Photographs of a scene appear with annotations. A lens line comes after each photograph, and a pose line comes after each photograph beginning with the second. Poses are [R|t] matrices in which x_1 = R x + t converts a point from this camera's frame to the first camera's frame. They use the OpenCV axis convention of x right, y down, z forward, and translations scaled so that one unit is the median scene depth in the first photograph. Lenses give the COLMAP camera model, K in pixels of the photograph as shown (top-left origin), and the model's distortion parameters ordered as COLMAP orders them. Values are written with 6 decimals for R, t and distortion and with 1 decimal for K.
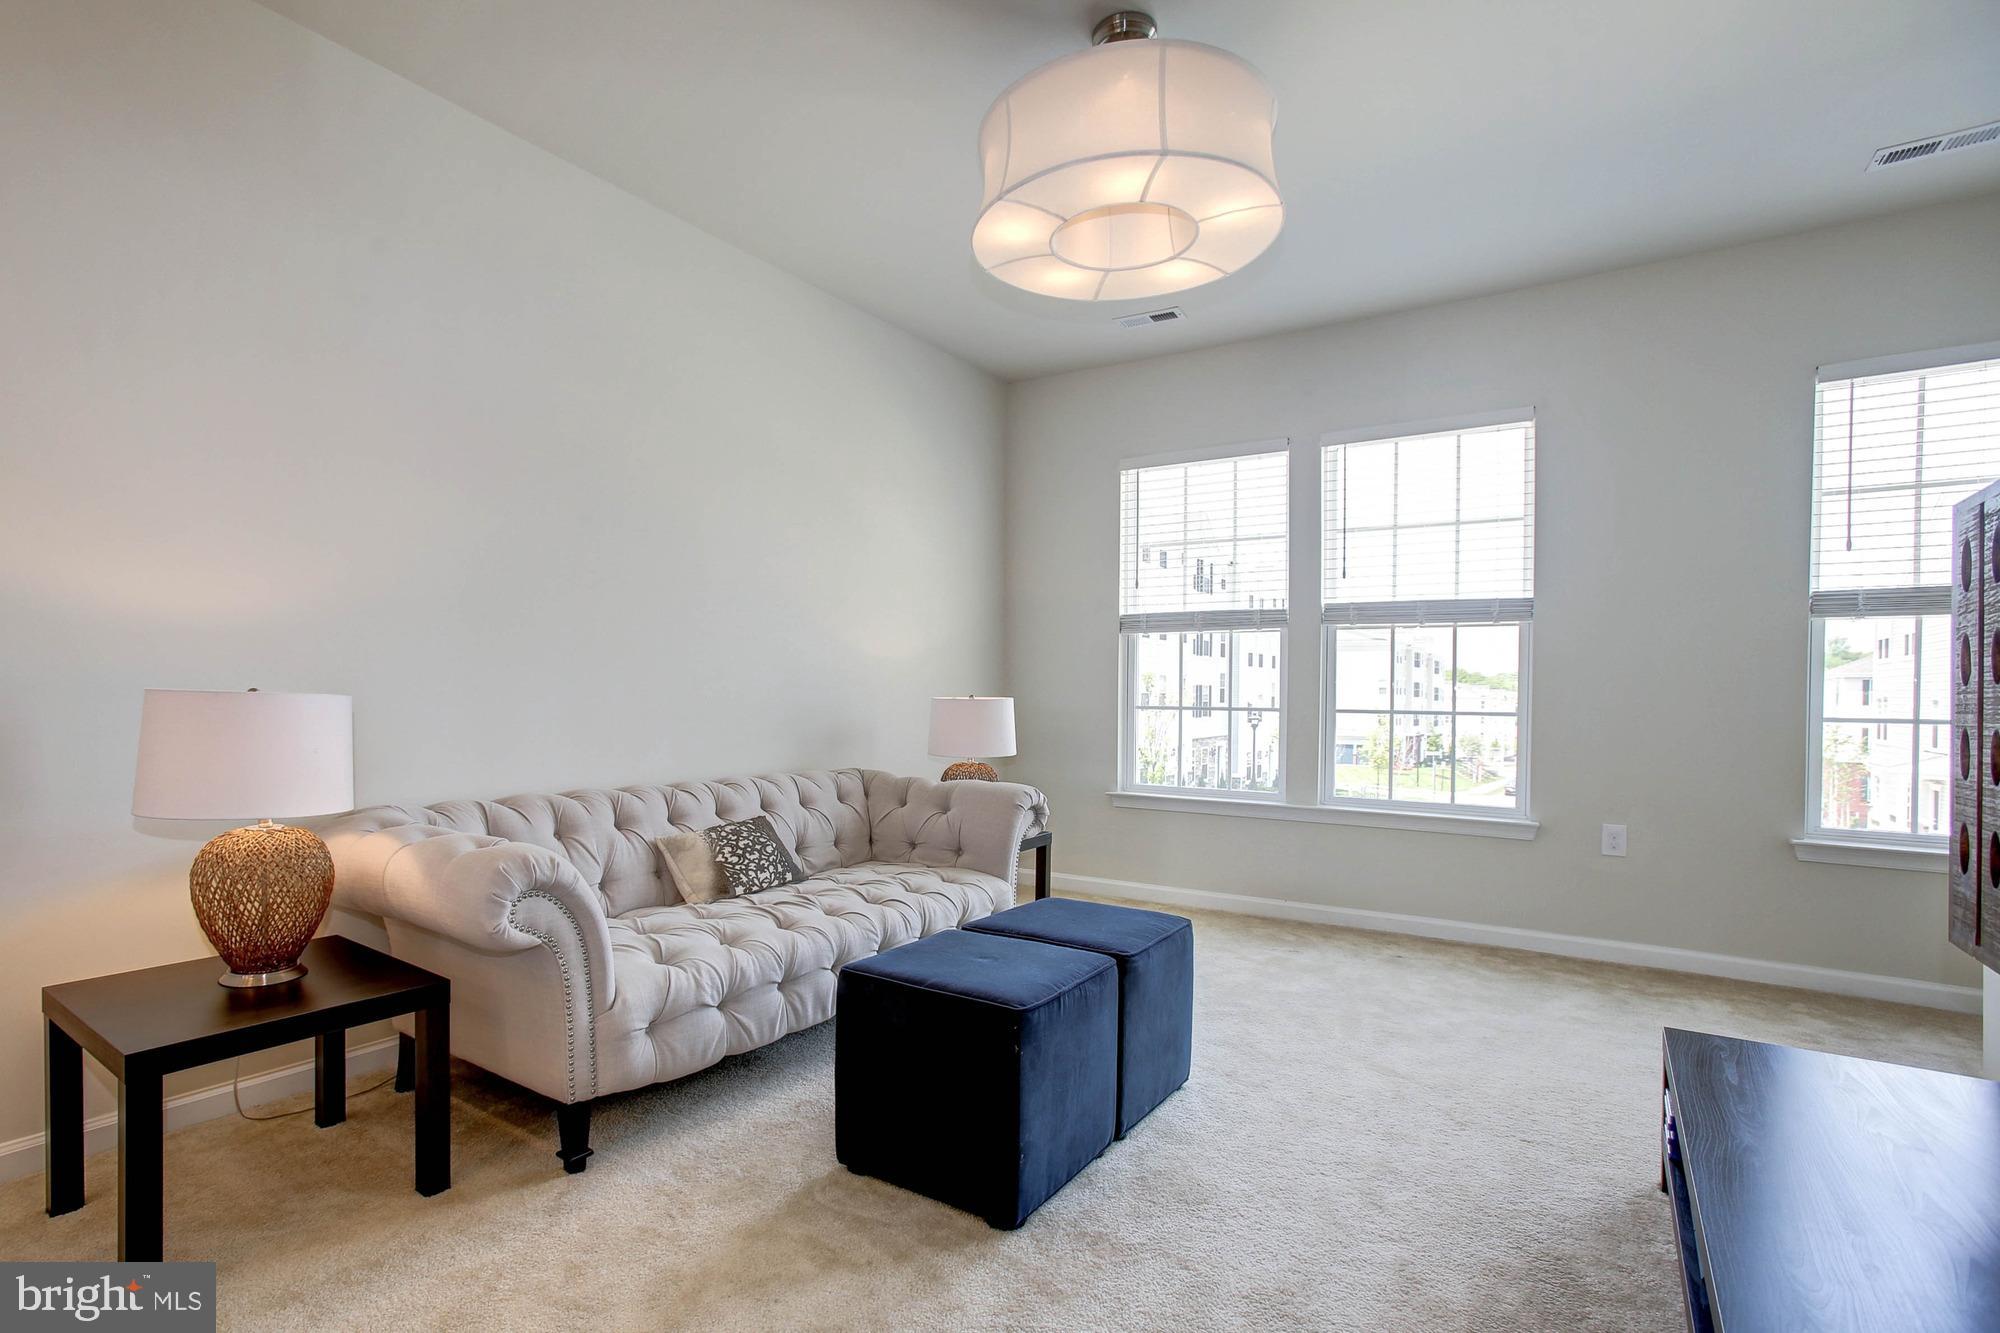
lens RADIAL K [[914.5, 0, 984.3], [0, 914.5, 672.3], [0, 0, 1]] dist [-0.053408, 0.025908]
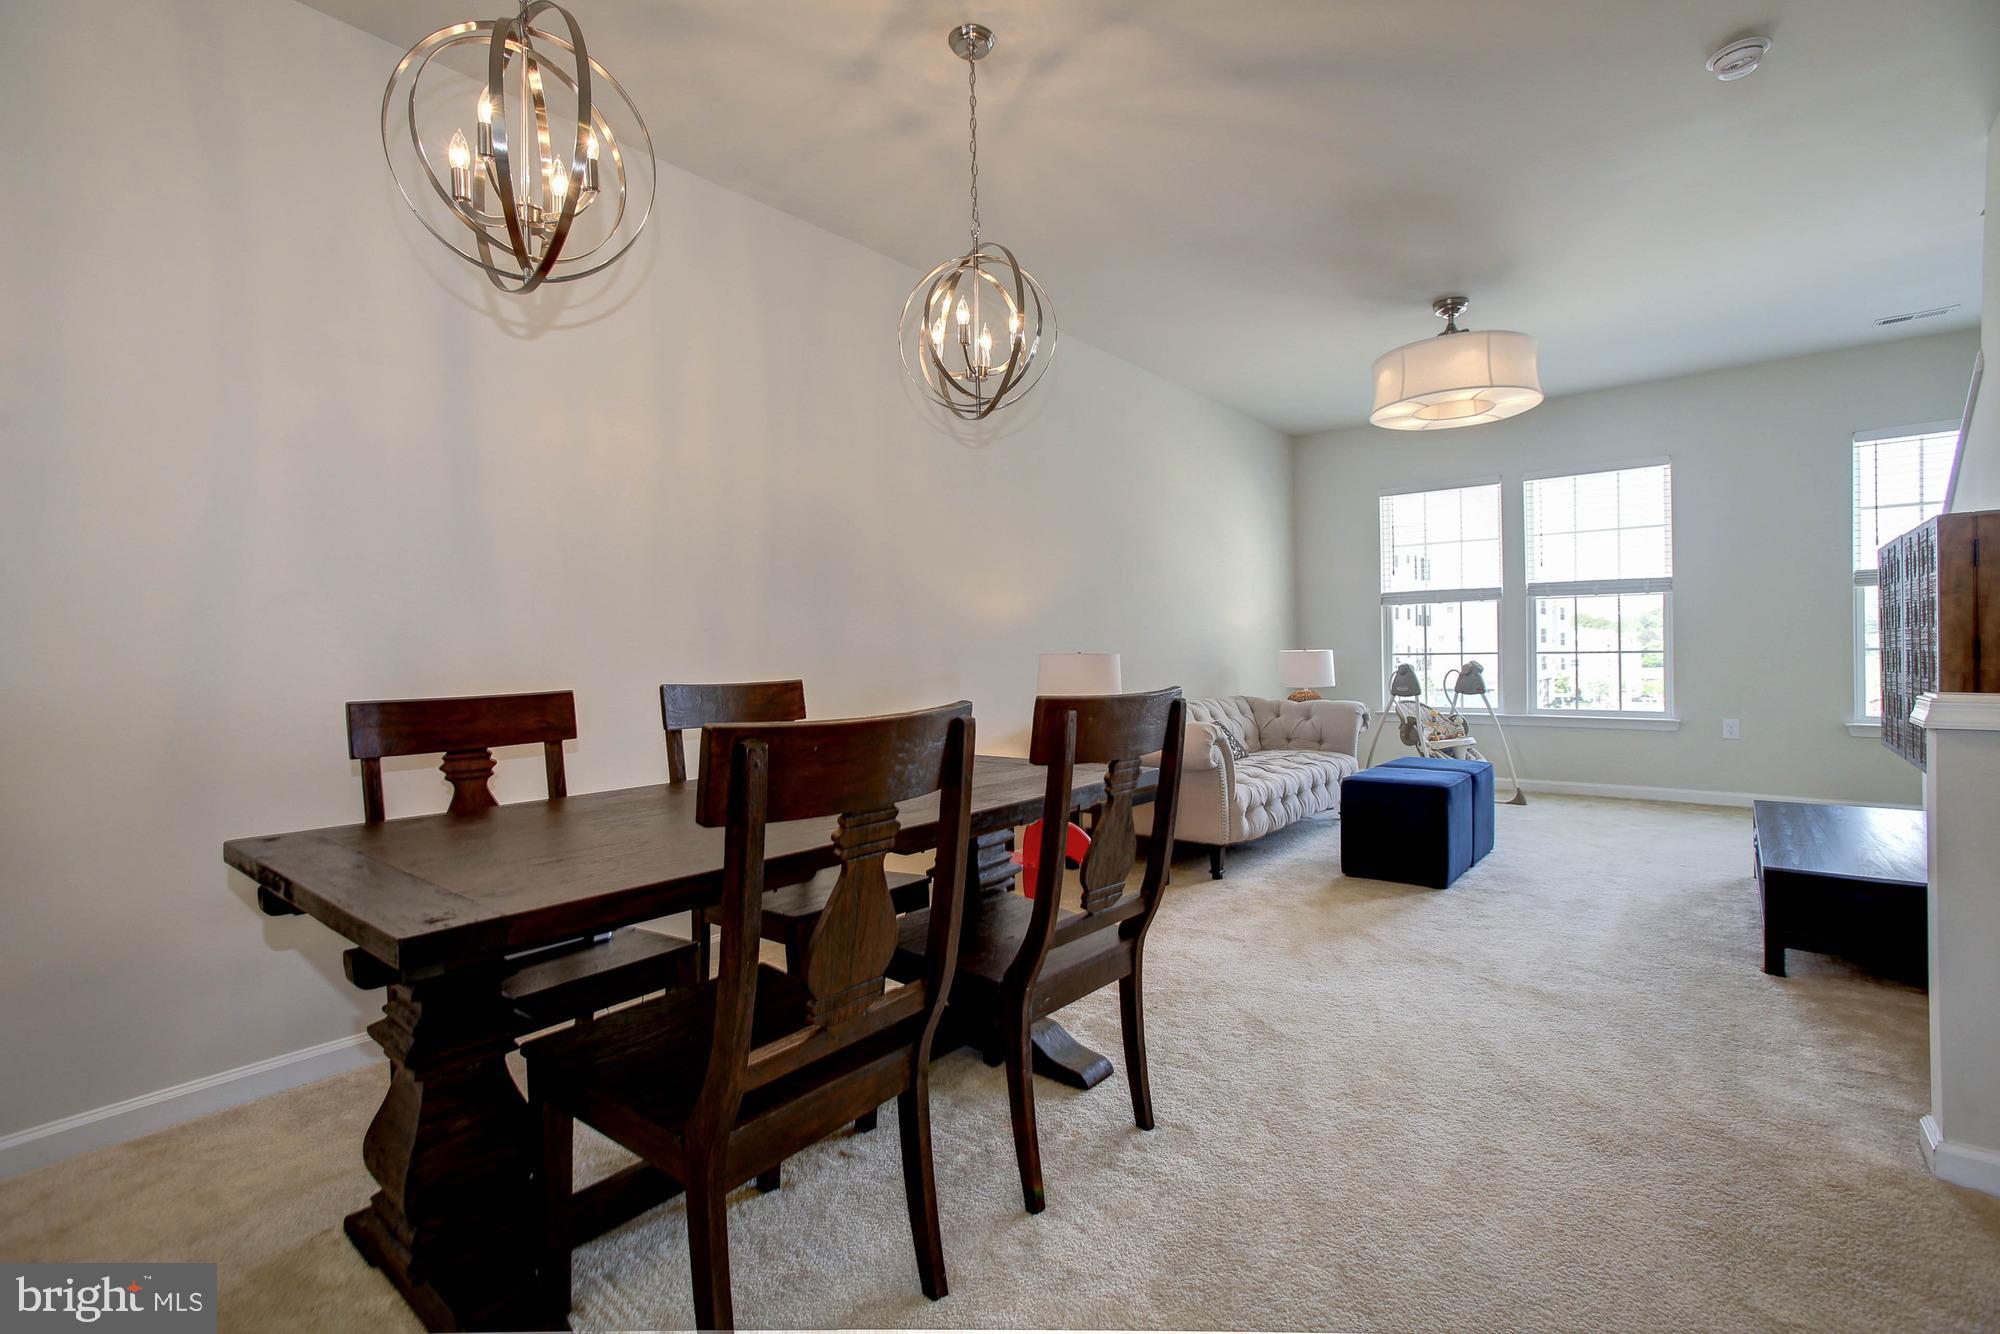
lens RADIAL K [[914.5, 0, 996.7], [0, 914.5, 625.4], [0, 0, 1]] dist [-0.047449, 0.023097]
pose [[0.996032, -0.030211, -0.083711, -0.425872], [0.029651, 0.999529, -0.007926, -0.020111], [0.083911, 0.005413, 0.996459, -0.642974]]
